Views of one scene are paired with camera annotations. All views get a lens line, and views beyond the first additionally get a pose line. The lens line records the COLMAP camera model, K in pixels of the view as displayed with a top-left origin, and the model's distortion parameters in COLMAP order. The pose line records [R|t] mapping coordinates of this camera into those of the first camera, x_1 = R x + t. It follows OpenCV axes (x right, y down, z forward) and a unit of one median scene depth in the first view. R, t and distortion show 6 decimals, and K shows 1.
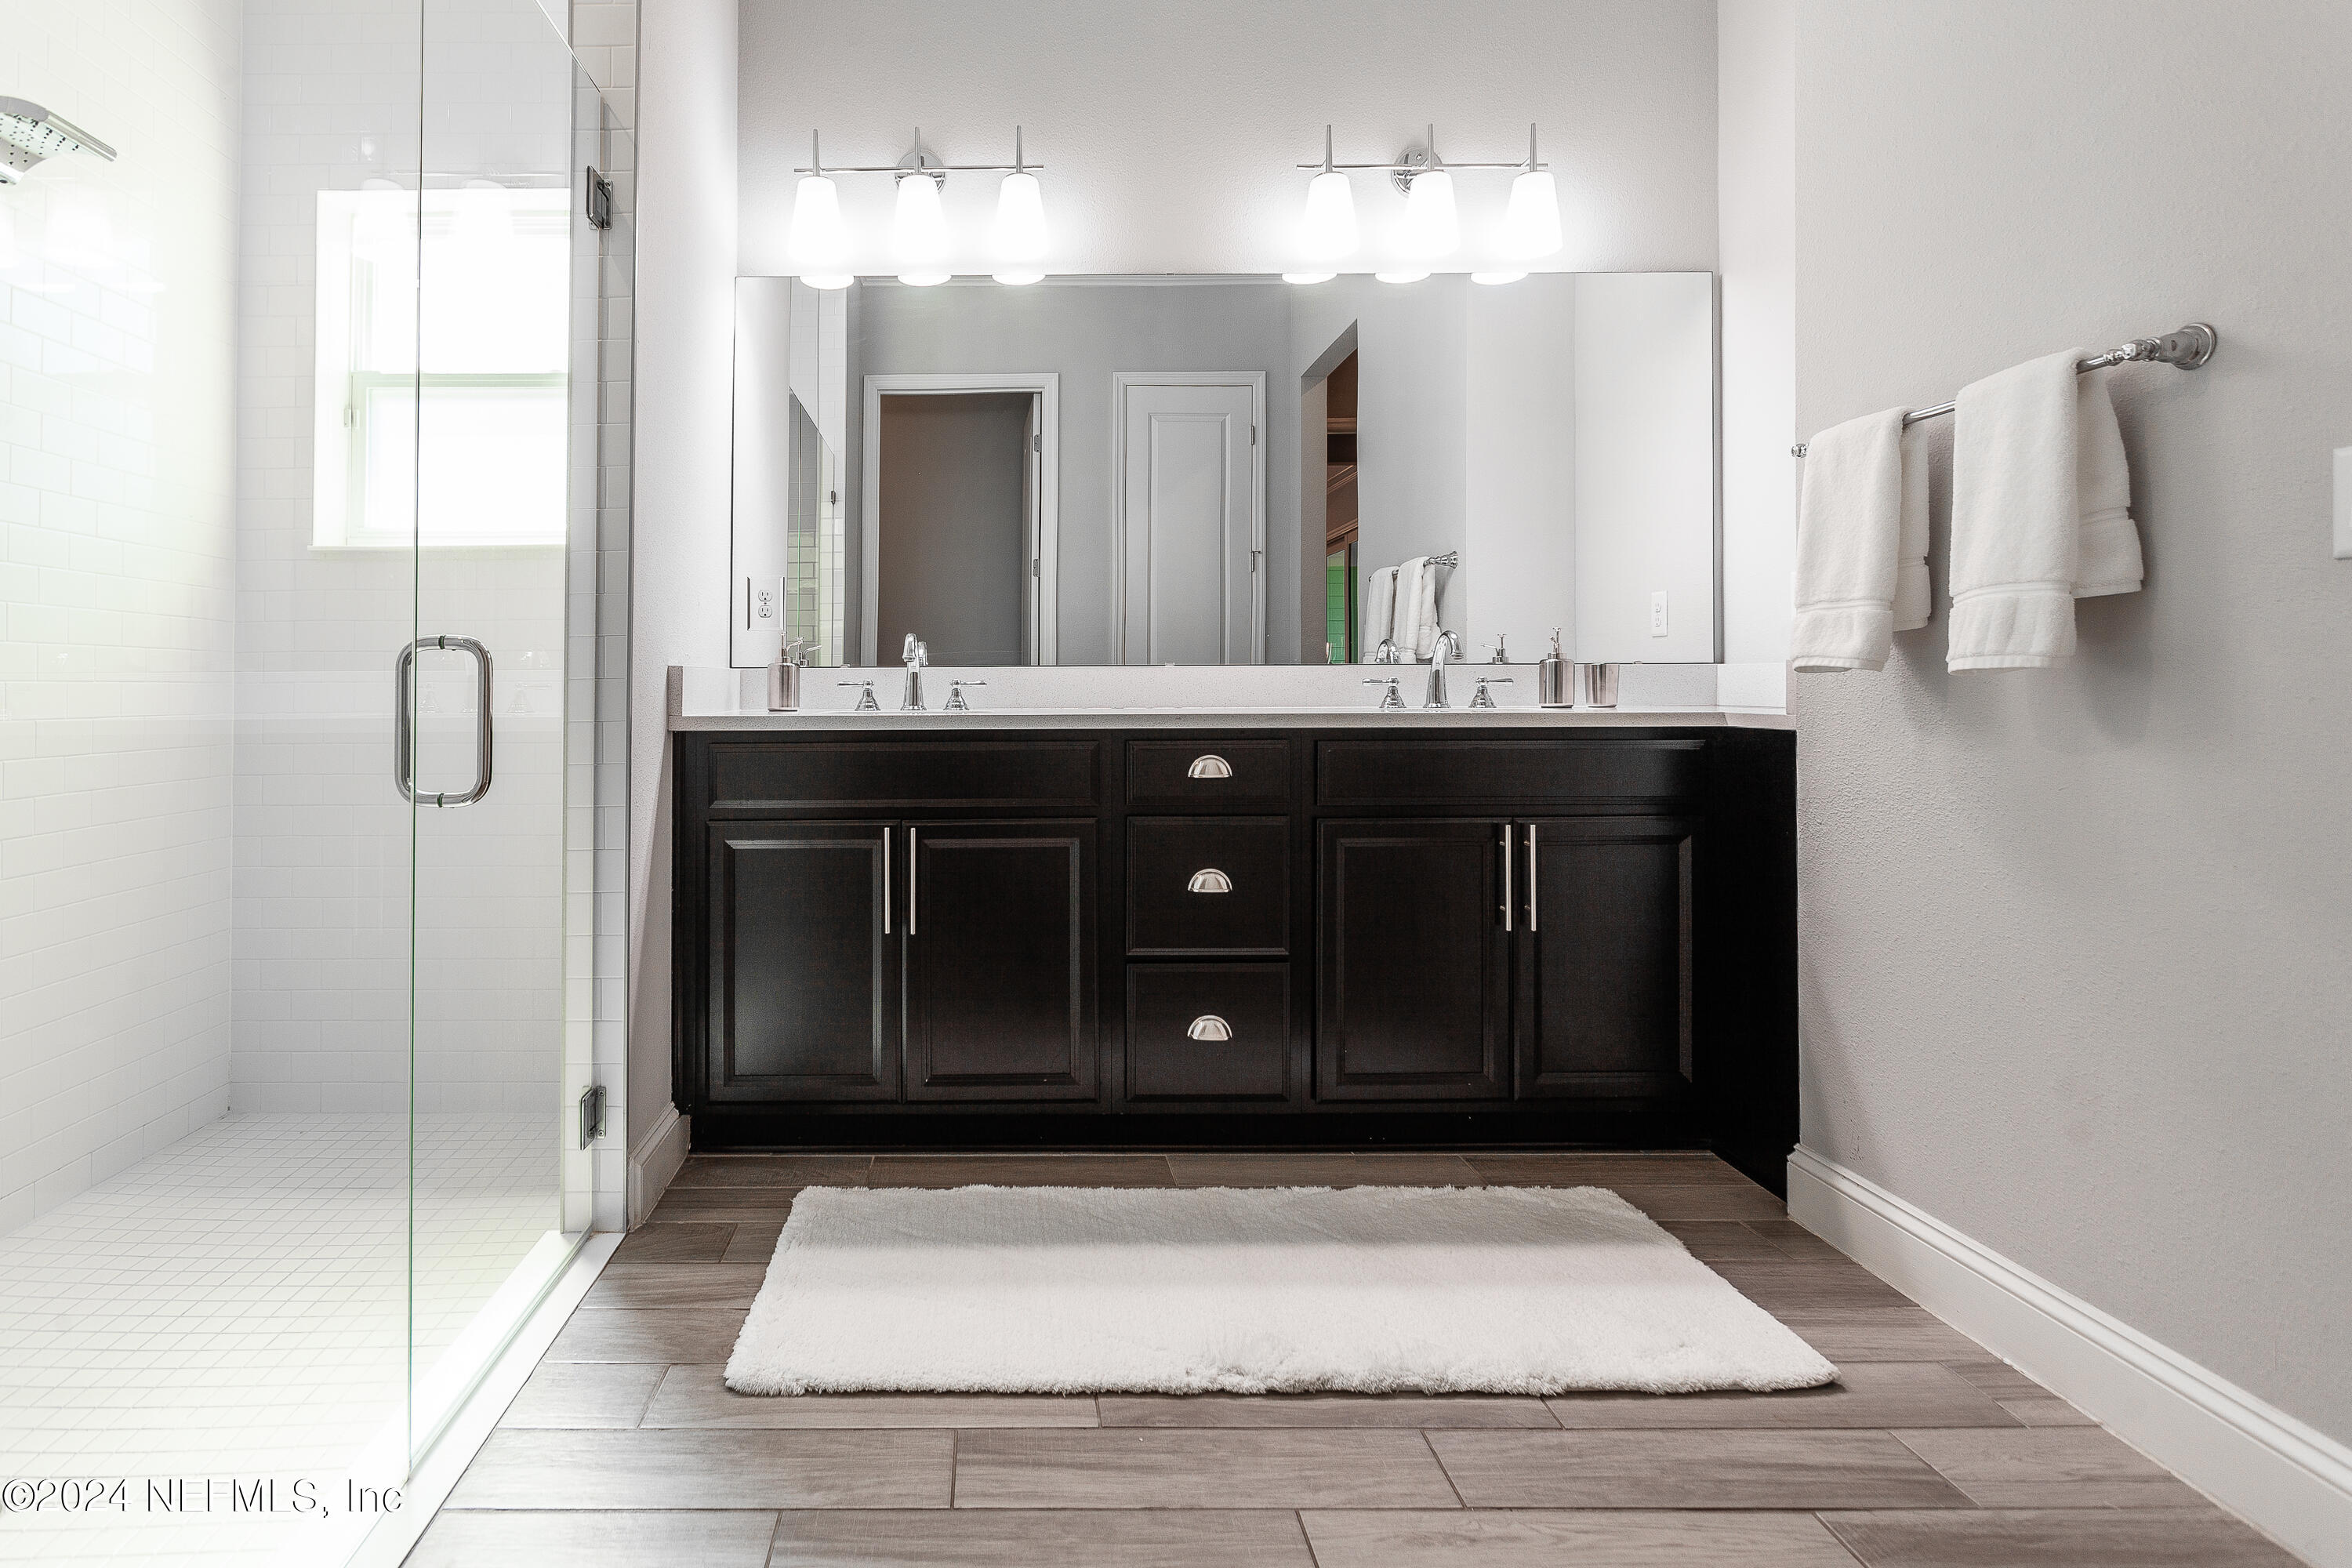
lens RADIAL K [[1177.2, 0, 1175.0], [0, 1177.2, 688.8], [0, 0, 1]] dist [-0.003601, -0.000600]
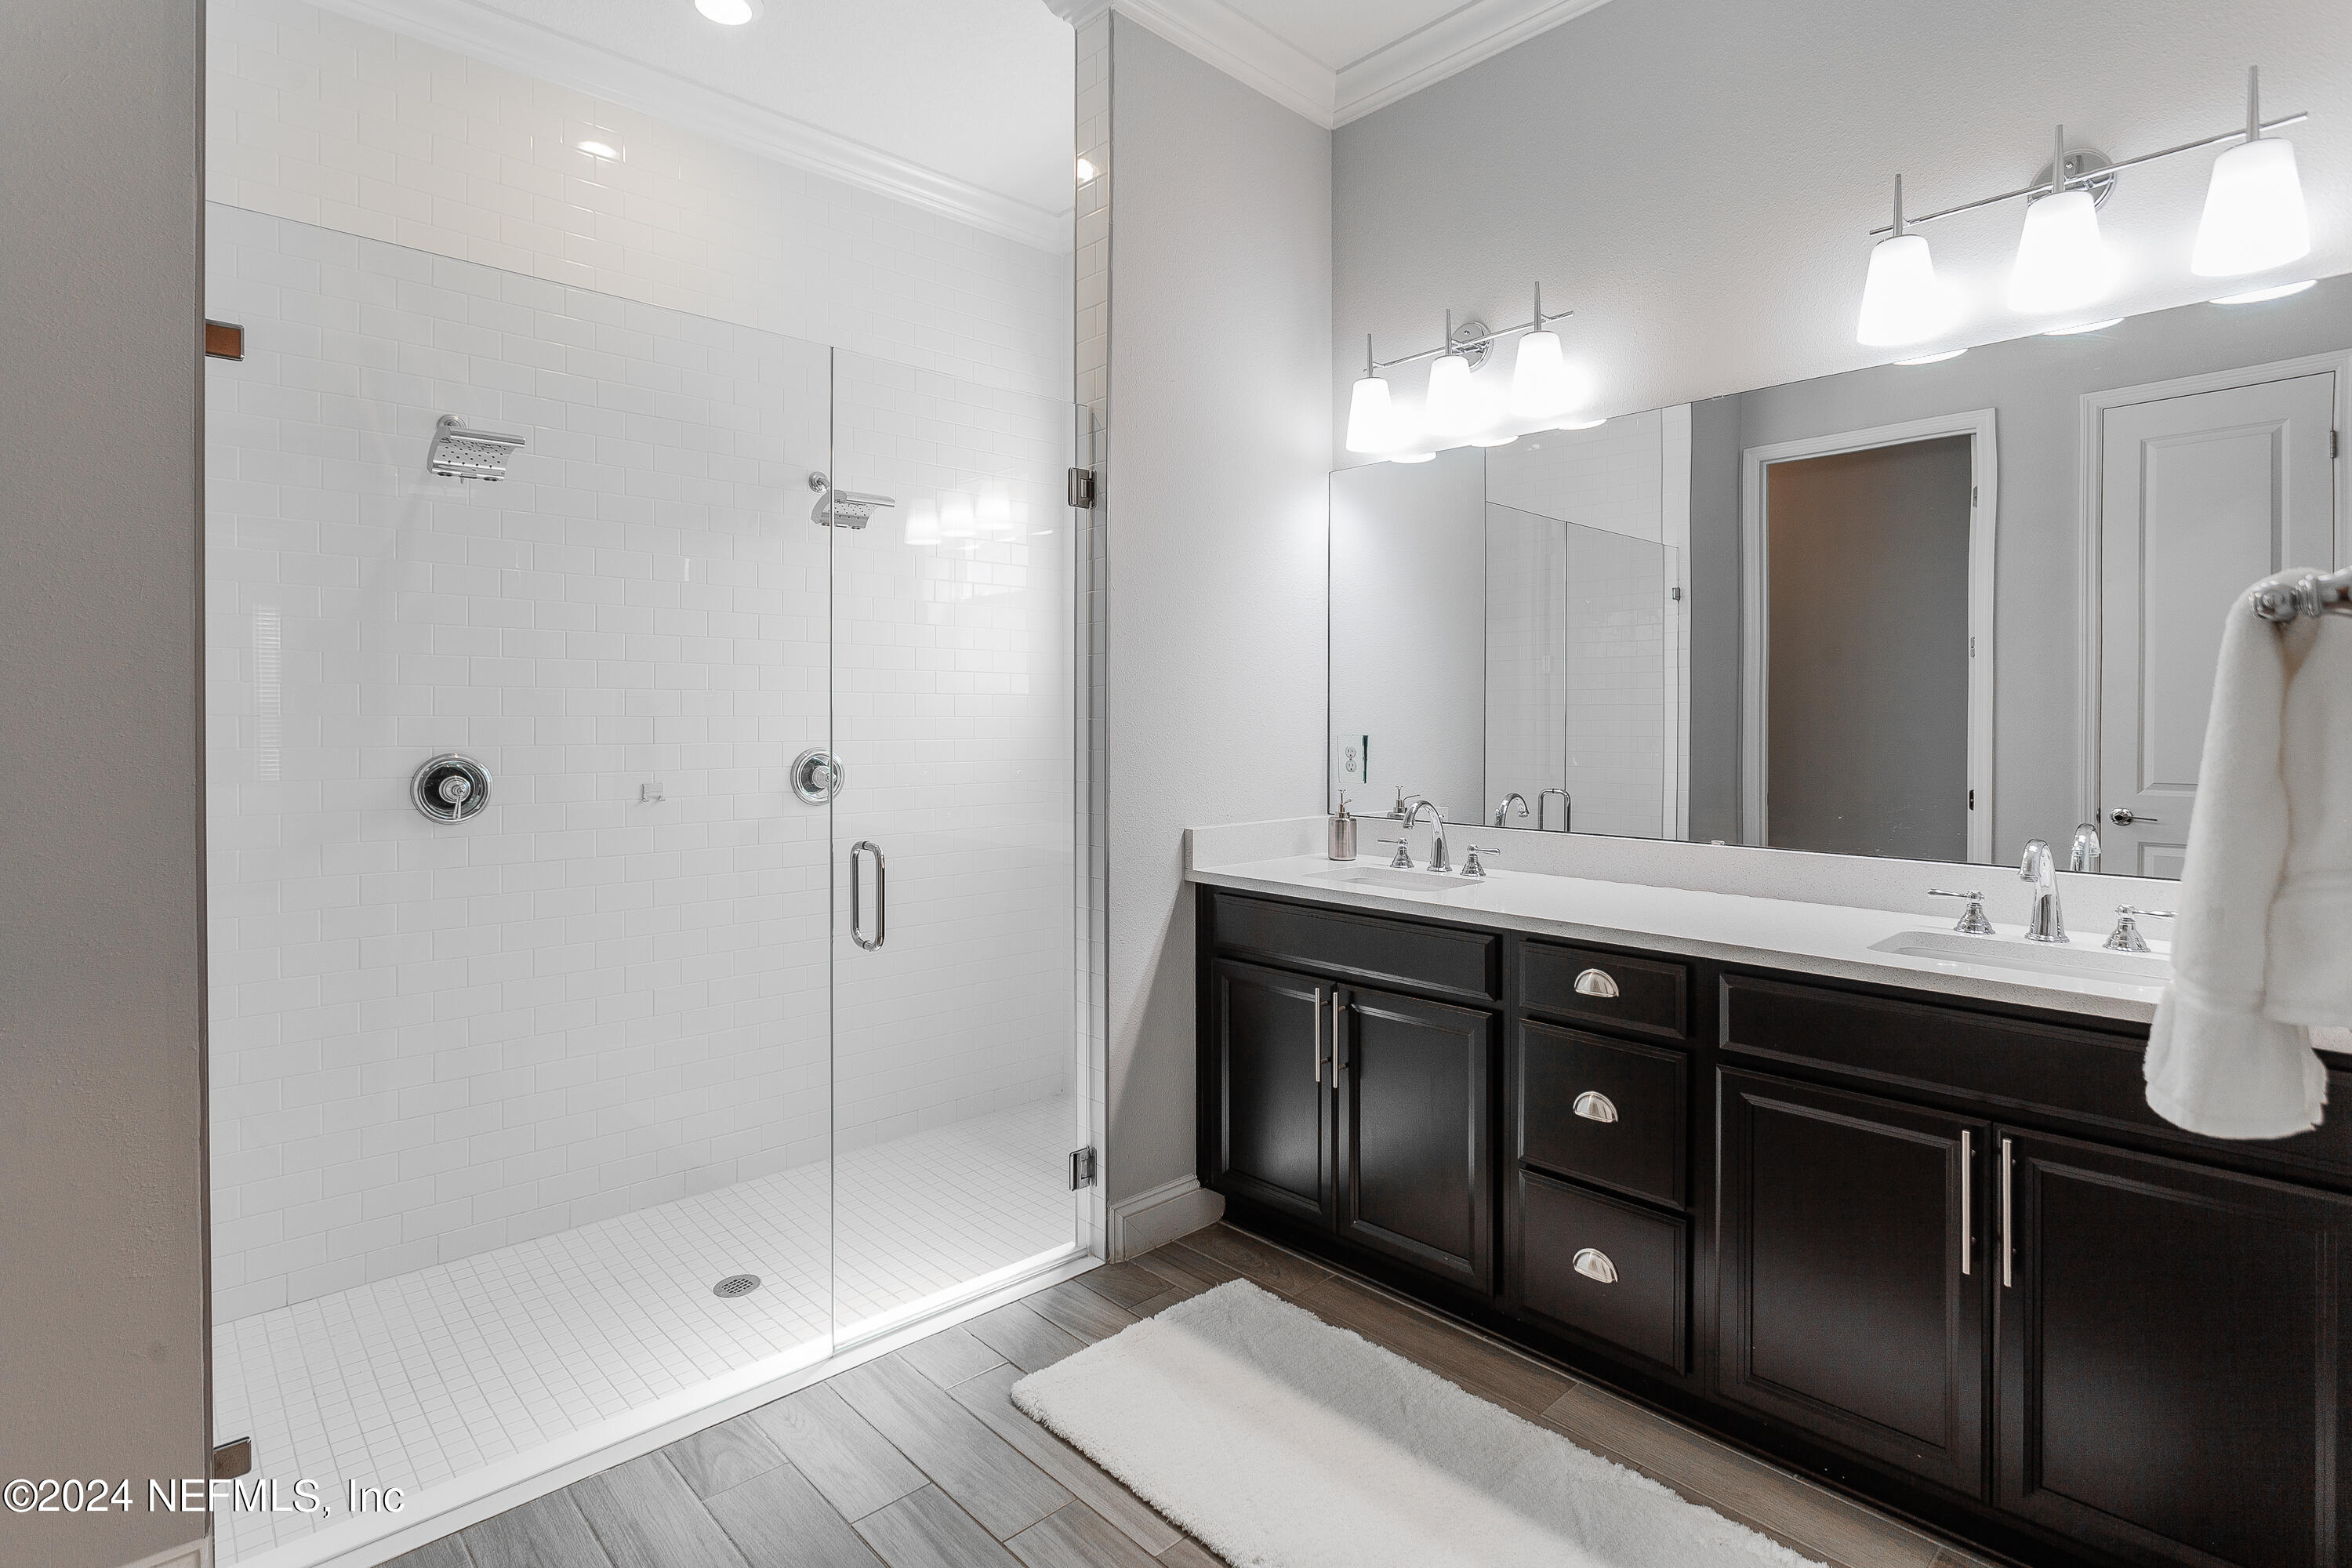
lens RADIAL K [[1201.6, 0, 1176.0], [0, 1201.6, 784.0], [0, 0, 1]] dist [0.001757, 0.000715]
pose [[0.668904, 0.048271, -0.741780, 0.543094], [-0.024403, 0.998777, 0.042989, -0.131024], [0.742949, -0.010654, 0.669264, 0.150555]]
